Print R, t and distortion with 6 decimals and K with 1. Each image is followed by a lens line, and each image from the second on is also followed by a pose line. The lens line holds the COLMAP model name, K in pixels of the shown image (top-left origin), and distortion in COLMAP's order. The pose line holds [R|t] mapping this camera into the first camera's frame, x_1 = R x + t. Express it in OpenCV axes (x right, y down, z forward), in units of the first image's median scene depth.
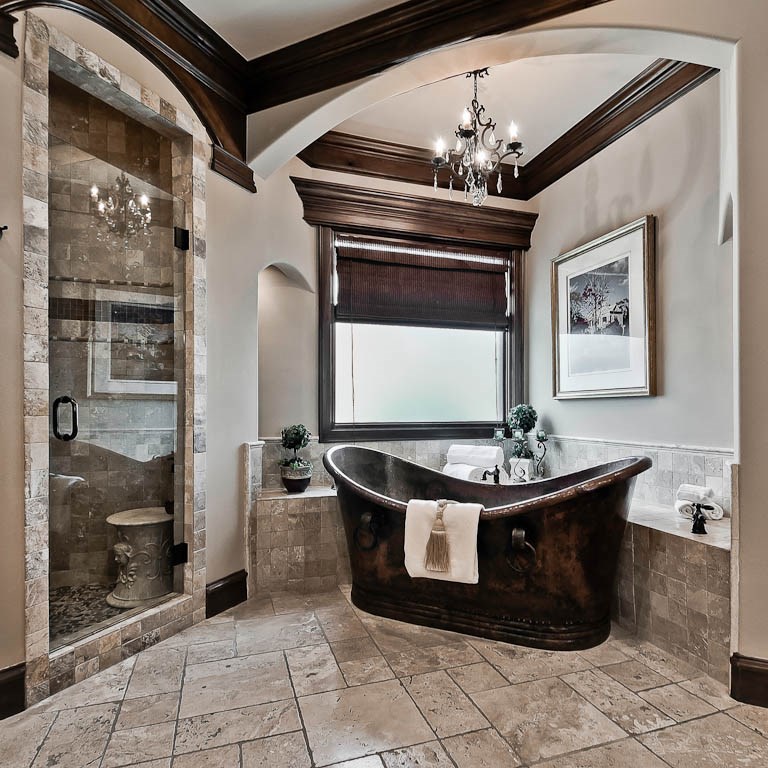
lens RADIAL K [[535.4, 0, 384.0], [0, 535.4, 384.0], [0, 0, 1]] dist [0.018325, -0.010604]
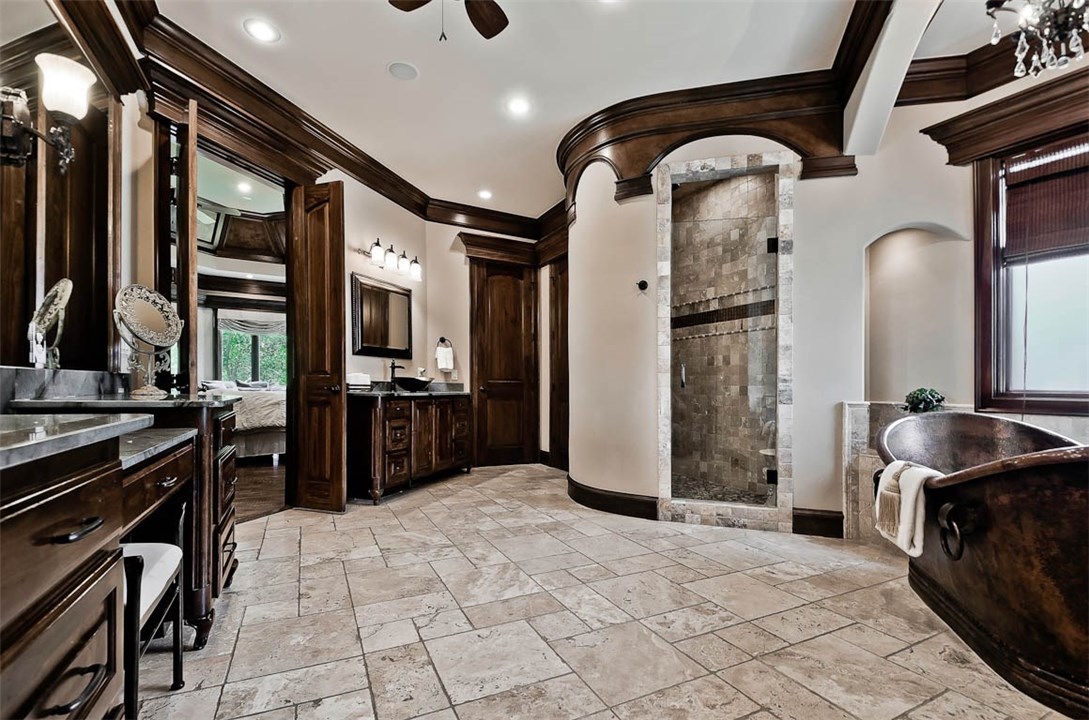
lens RADIAL K [[490.0, 0, 527.4], [0, 490.0, 384.2], [0, 0, 1]] dist [0.034525, -0.027358]
pose [[0.092197, -0.003562, -0.995734, 0.808231], [0.017963, 0.999837, -0.001914, 0.070643], [0.995579, -0.017709, 0.092246, 0.267232]]
